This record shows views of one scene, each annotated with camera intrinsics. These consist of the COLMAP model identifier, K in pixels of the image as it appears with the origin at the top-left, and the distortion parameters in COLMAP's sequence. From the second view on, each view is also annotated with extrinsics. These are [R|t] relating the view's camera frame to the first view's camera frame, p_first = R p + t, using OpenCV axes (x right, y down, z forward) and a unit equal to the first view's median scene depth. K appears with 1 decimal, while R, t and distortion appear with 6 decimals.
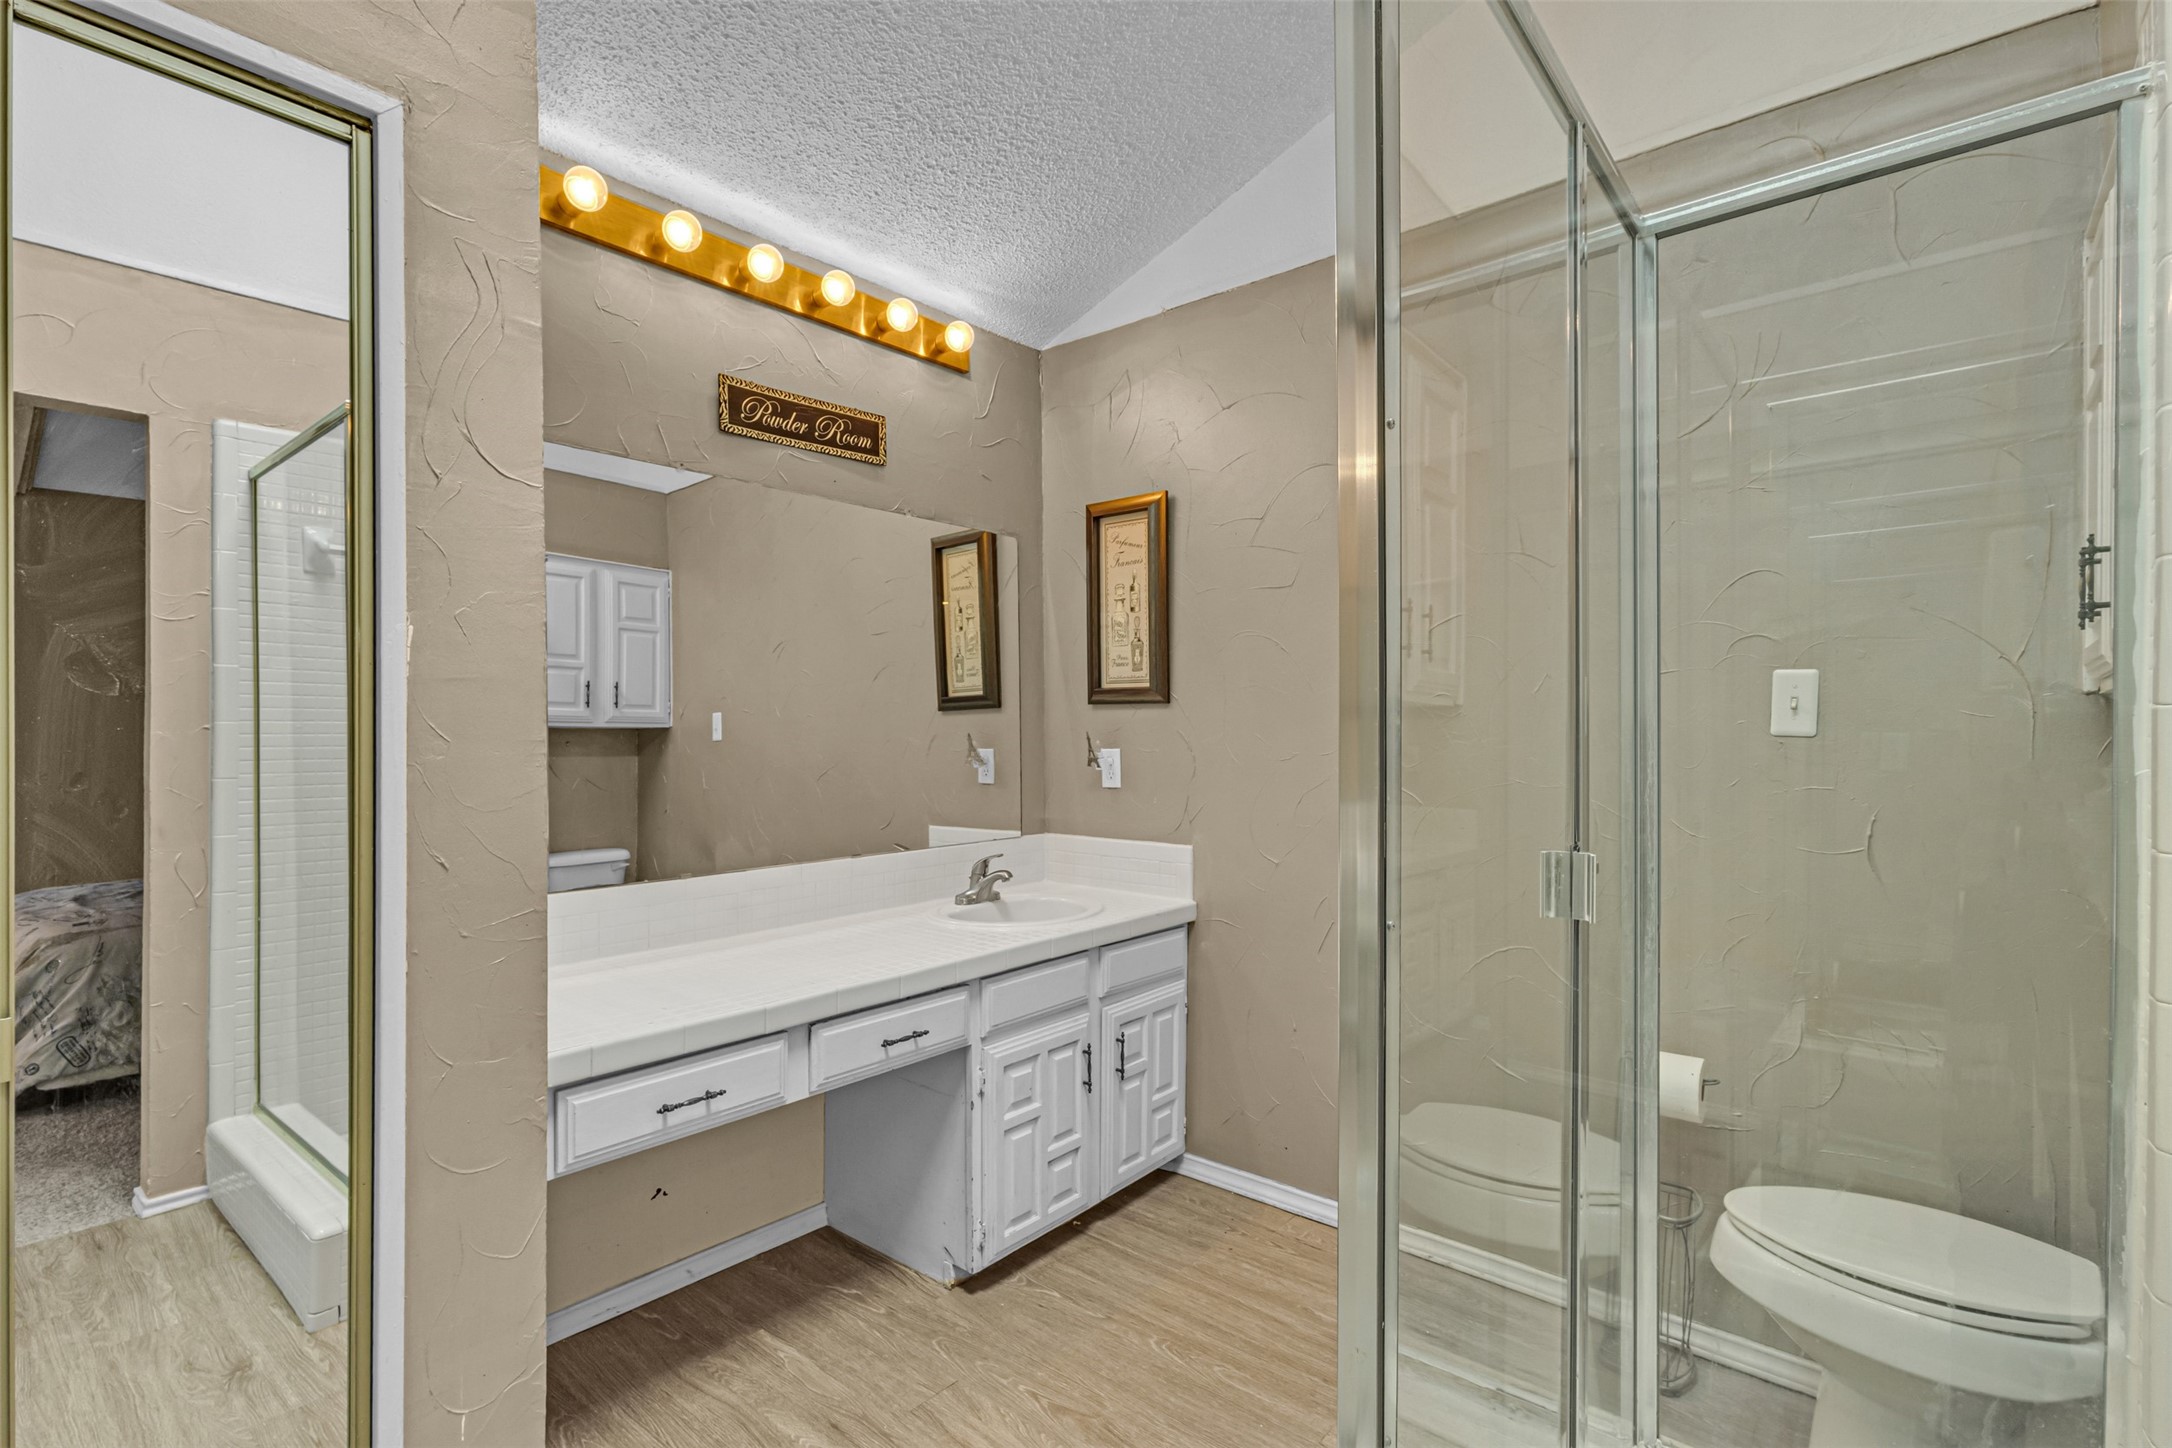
lens RADIAL K [[1023.2, 0, 1080.1], [0, 1023.2, 724.0], [0, 0, 1]] dist [-0.000329, 0.000145]
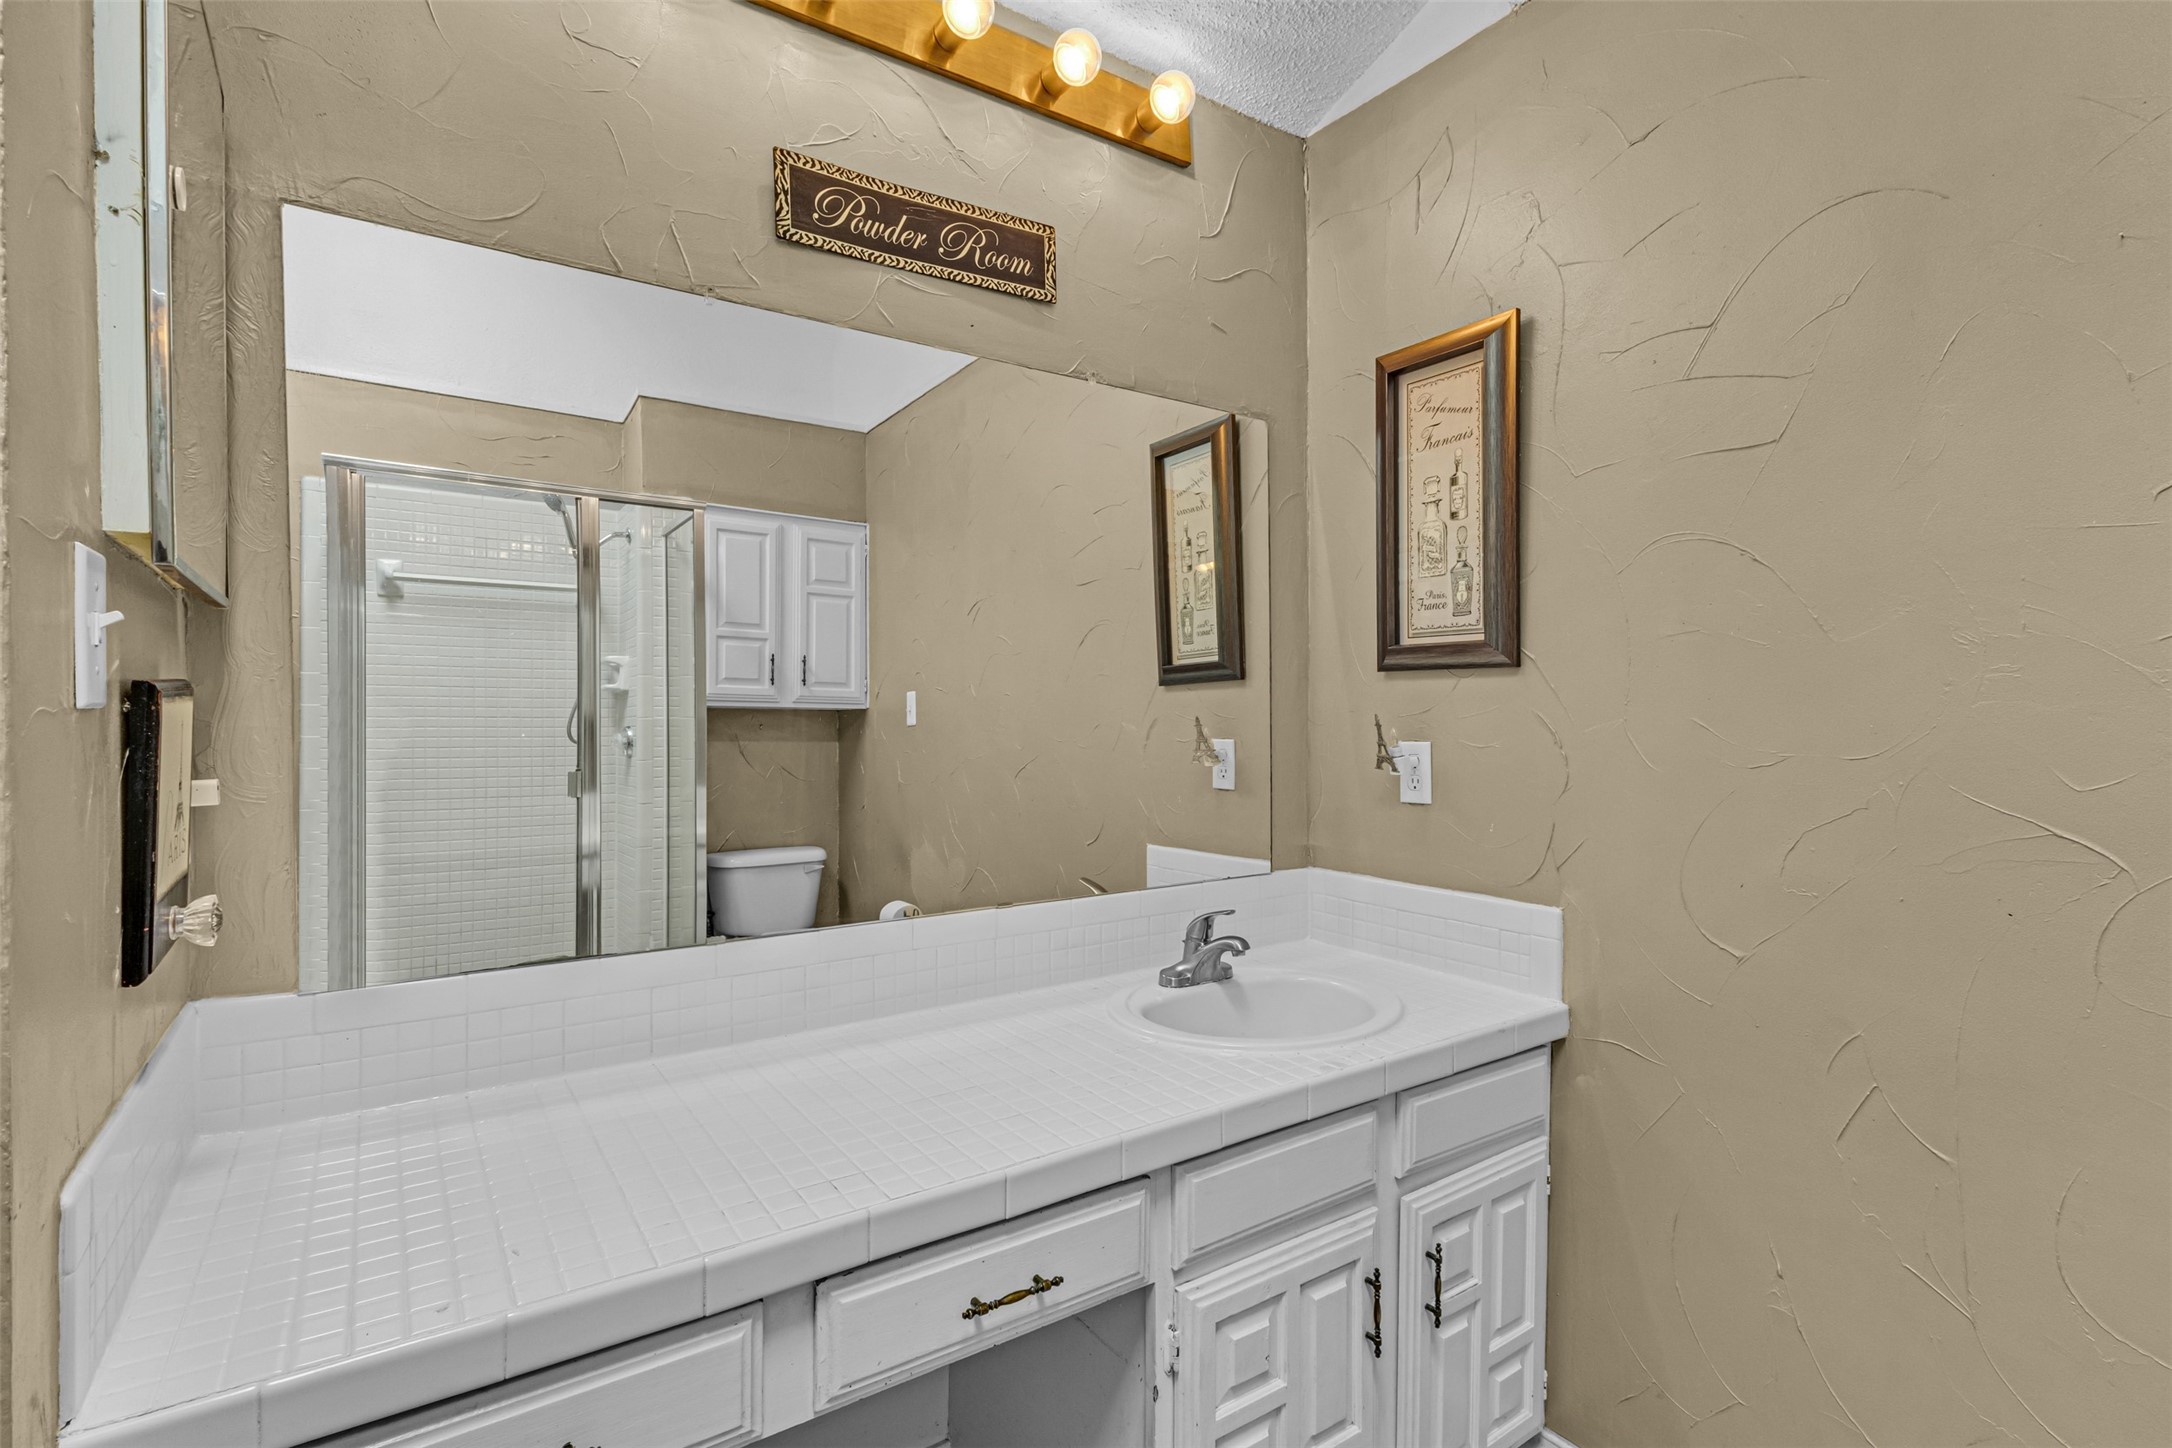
lens RADIAL K [[1023.2, 0, 1080.1], [0, 1023.2, 724.0], [0, 0, 1]] dist [-0.000329, 0.000145]
pose [[0.963070, 0.005531, -0.269194, 0.001165], [-0.001144, 0.999864, 0.016449, 0.003221], [0.269249, -0.015534, 0.962945, 0.363899]]
